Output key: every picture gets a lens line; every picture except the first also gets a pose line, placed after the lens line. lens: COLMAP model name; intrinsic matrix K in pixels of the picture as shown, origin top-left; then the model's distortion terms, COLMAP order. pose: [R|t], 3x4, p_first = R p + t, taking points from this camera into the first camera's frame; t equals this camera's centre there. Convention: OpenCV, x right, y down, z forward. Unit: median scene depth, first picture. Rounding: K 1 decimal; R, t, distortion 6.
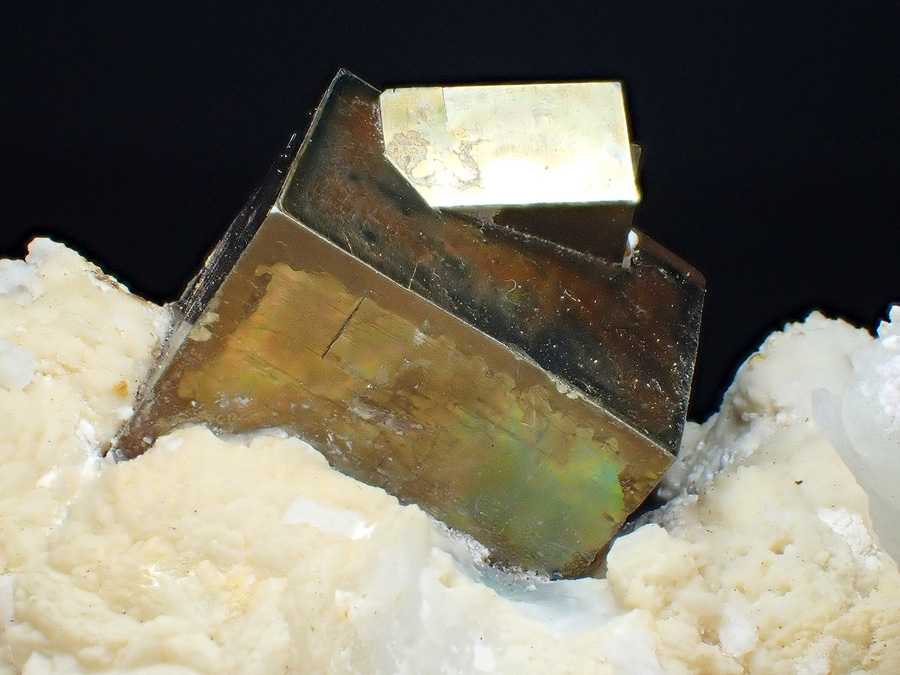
lens RADIAL K [[2473.2, 0, 447.2], [0, 2473.2, 337.6], [0, 0, 1]] dist [0.061757, 0.000000]
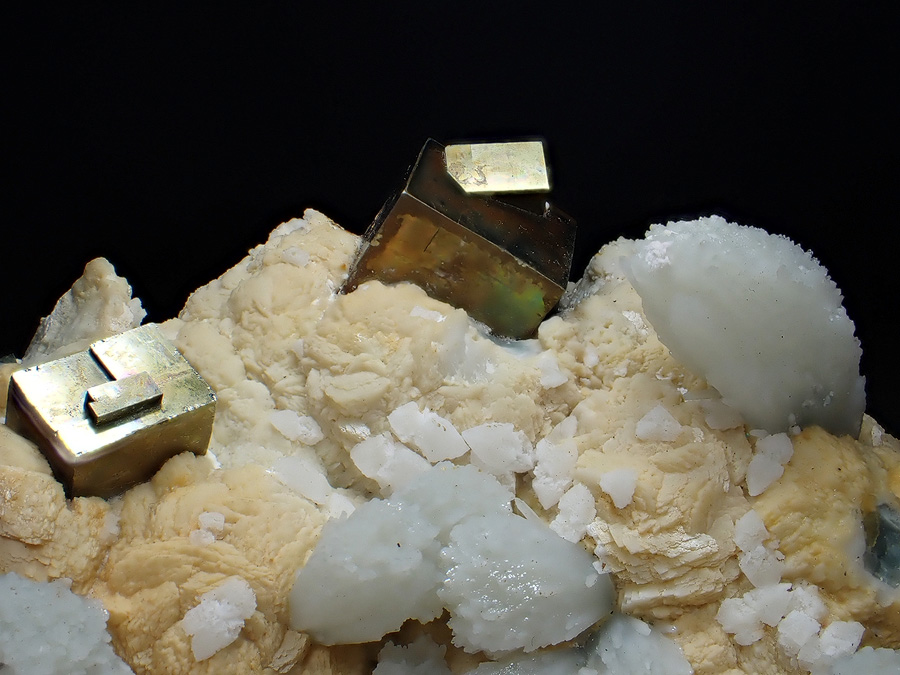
lens RADIAL K [[1077.4, 0, 455.8], [0, 1077.4, 334.3], [0, 0, 1]] dist [0.008570, 0.000000]
pose [[0.999889, -0.012385, -0.008242, -0.010115], [0.012727, 0.999004, 0.042777, 0.044795], [0.007704, -0.042877, 0.999051, -0.091900]]
